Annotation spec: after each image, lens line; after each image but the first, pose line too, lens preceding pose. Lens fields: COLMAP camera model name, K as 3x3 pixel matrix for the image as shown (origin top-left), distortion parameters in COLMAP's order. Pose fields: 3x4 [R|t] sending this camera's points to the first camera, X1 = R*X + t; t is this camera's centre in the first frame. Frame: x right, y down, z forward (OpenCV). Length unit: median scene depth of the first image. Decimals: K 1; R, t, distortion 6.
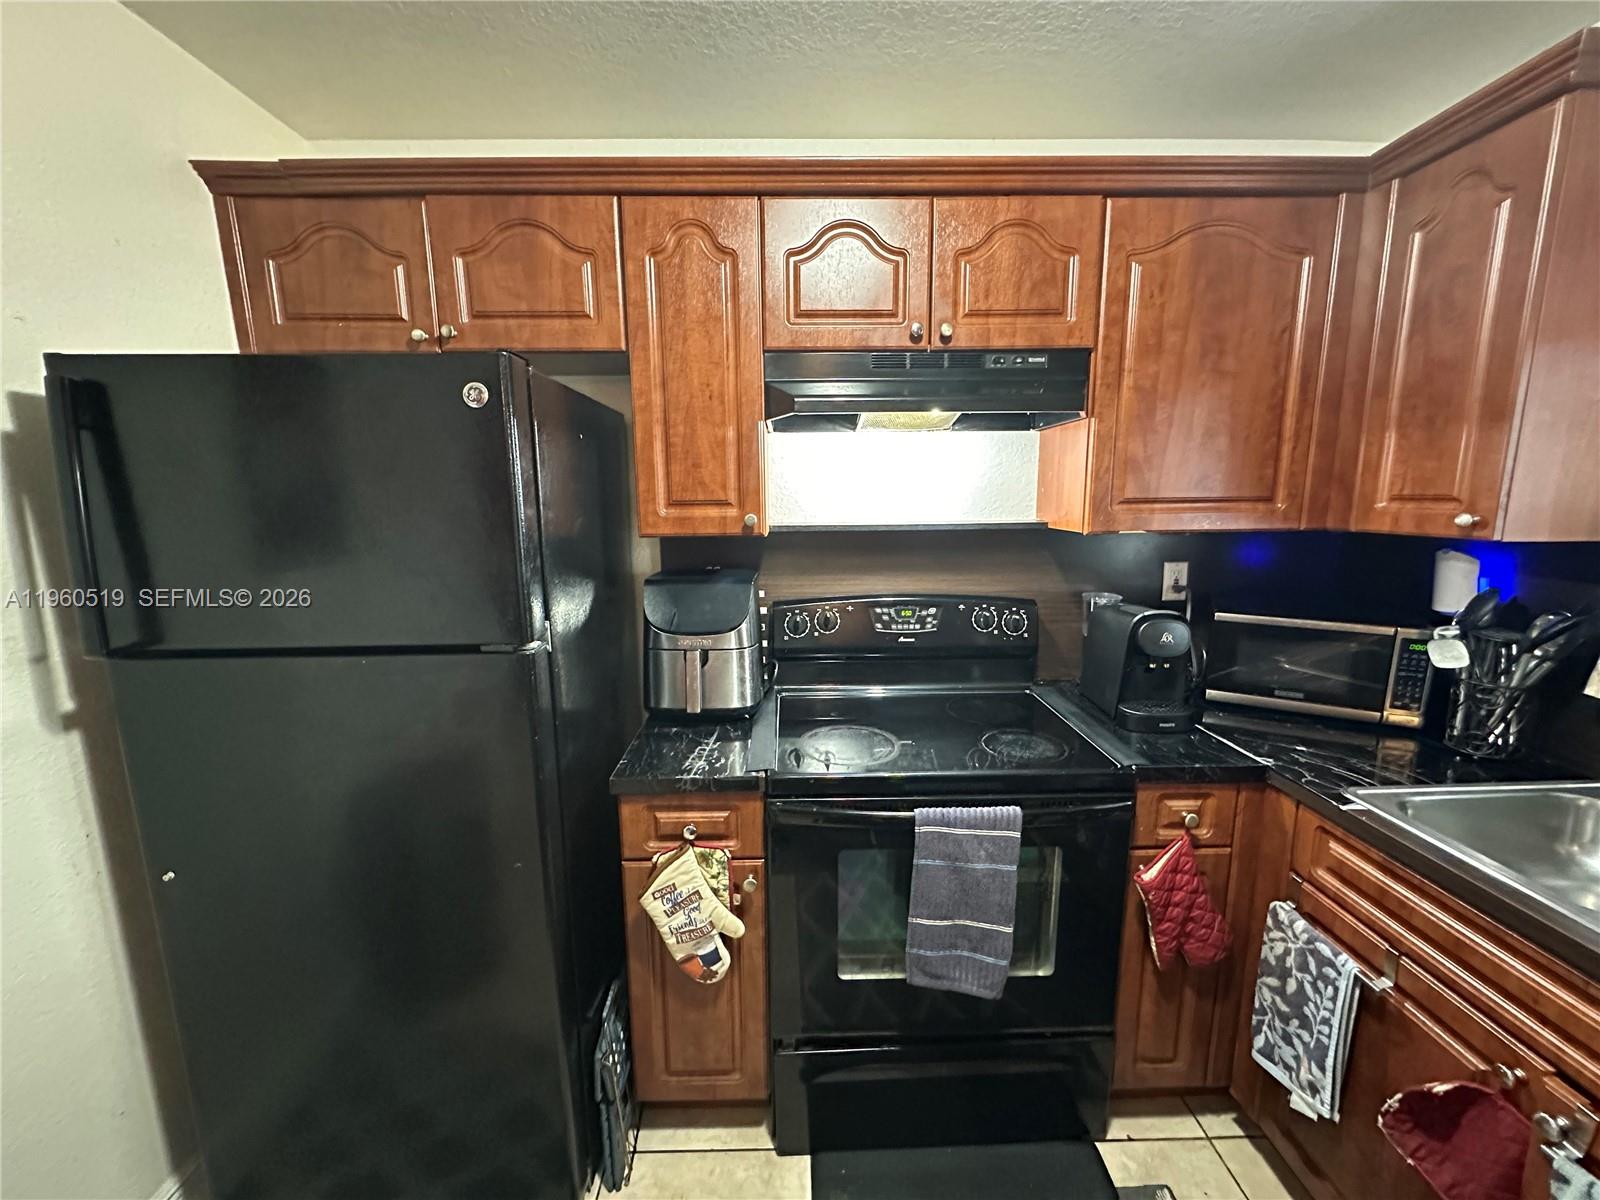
lens RADIAL K [[640.0, 0, 800.0], [0, 640.0, 600.0], [0, 0, 1]] dist [-0.001817, 0.000094]
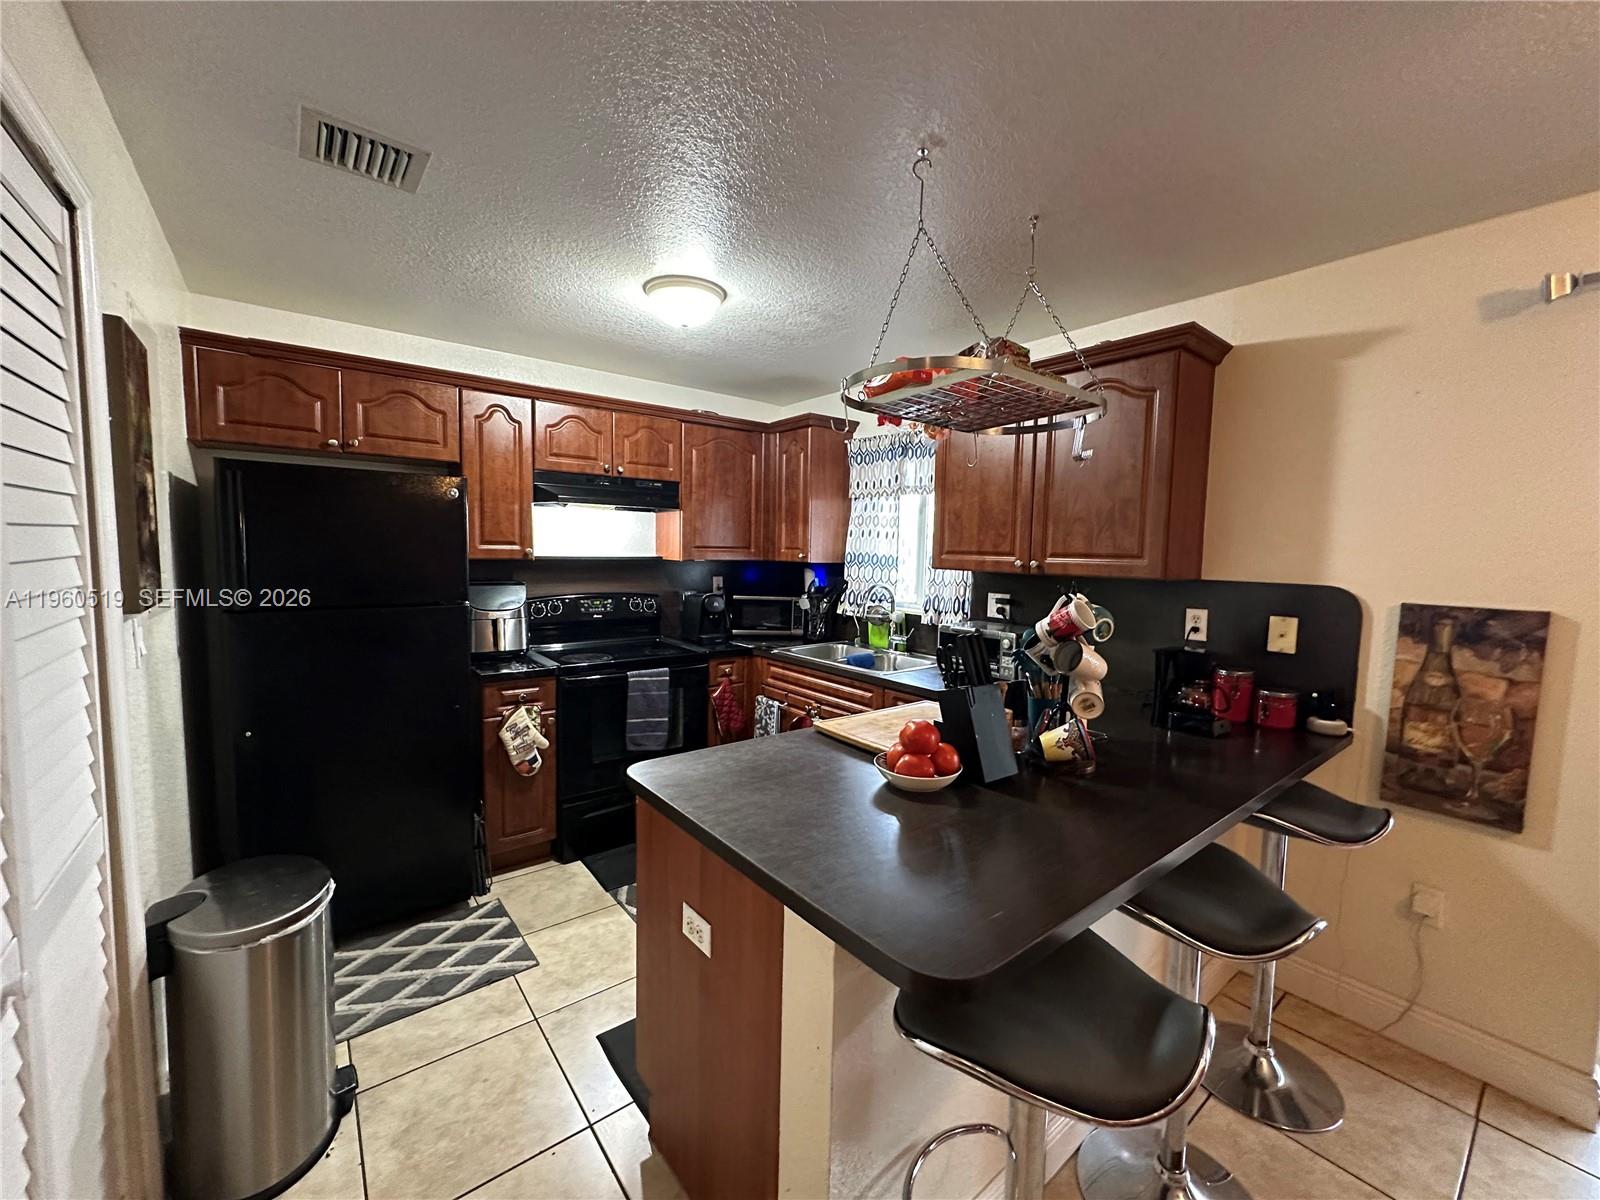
lens RADIAL K [[638.8, 0, 800.0], [0, 638.8, 600.0], [0, 0, 1]] dist [-0.005029, 0.000624]
pose [[0.793920, -0.024471, 0.607529, -0.646159], [0.073258, 0.995761, -0.055625, 0.206841], [-0.603592, 0.088668, 0.792347, -1.118537]]
